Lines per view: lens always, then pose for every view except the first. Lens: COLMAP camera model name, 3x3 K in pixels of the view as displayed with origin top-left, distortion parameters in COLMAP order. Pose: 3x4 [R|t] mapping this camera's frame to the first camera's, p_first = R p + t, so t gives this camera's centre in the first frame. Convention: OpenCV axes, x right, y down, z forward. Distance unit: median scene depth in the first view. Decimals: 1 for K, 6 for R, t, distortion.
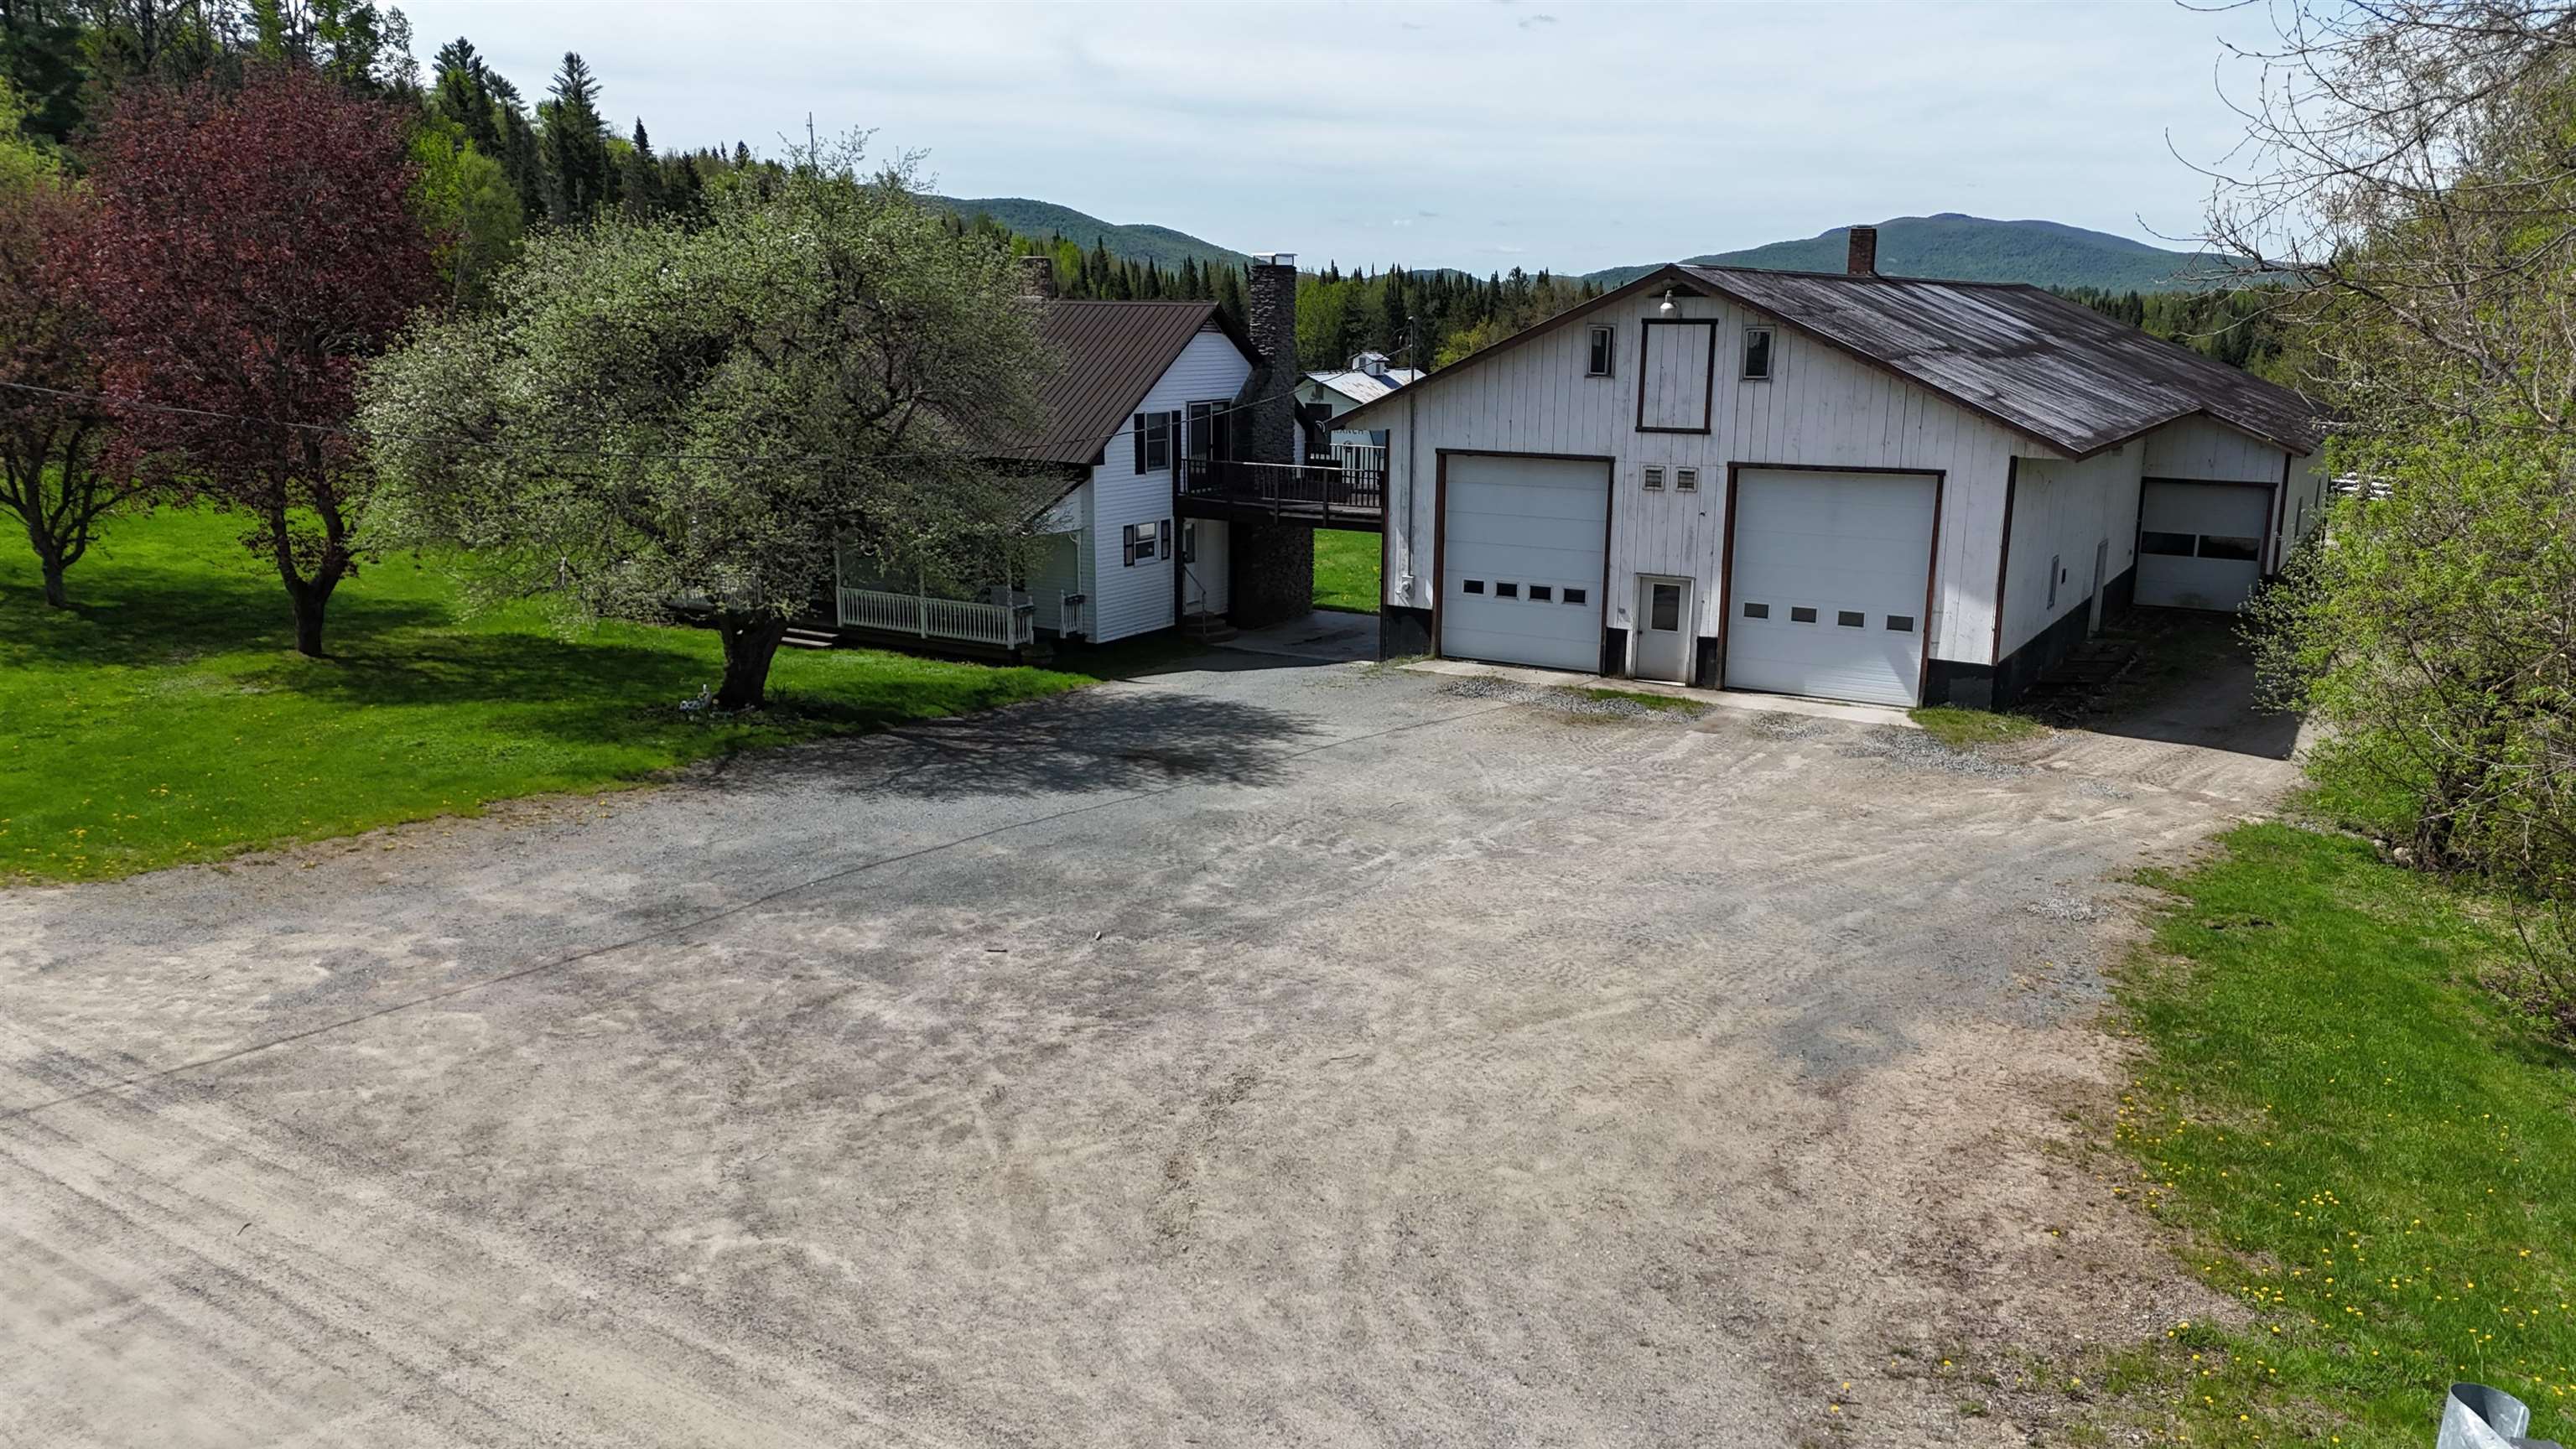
lens RADIAL K [[1905.0, 0, 1288.0], [0, 1905.0, 724.5], [0, 0, 1]] dist [0.094761, -0.128453]
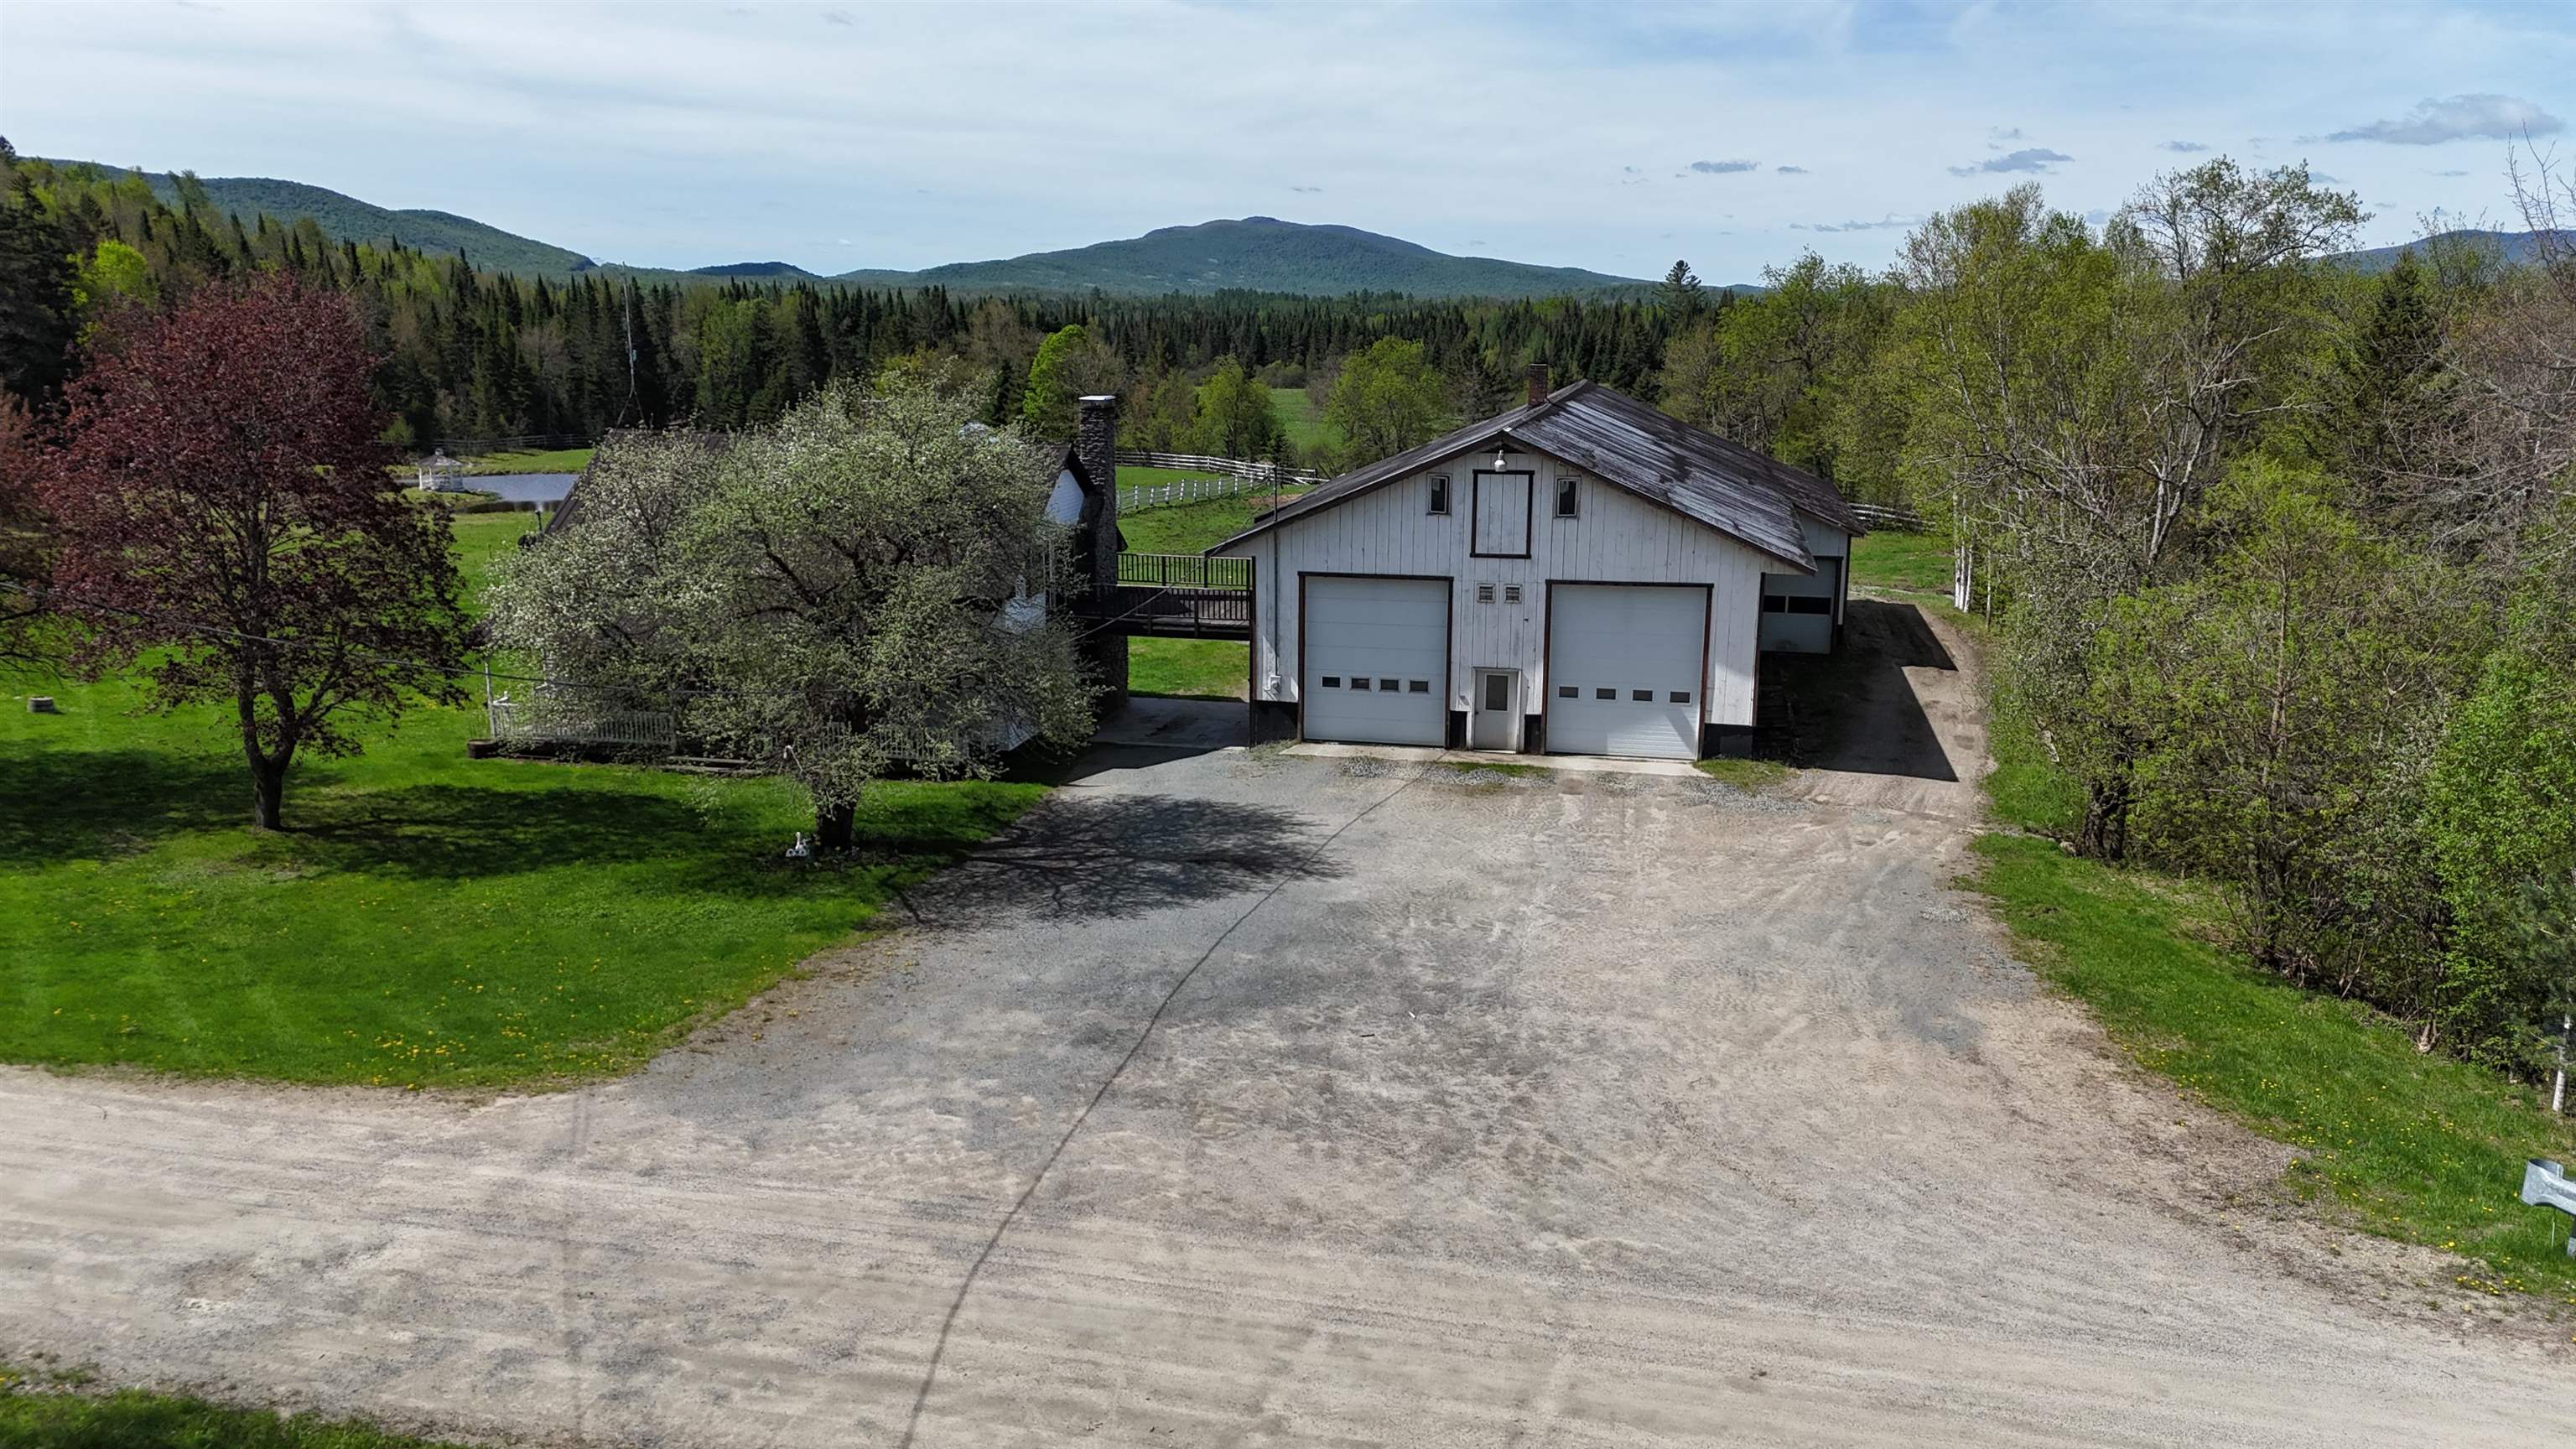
lens RADIAL K [[1905.0, 0, 1288.0], [0, 1905.0, 724.5], [0, 0, 1]] dist [0.094761, -0.128453]
pose [[0.942508, -0.075463, 0.325552, -0.367463], [0.074006, 0.997115, 0.016875, -0.076012], [-0.325886, 0.008188, 0.945374, -0.160328]]
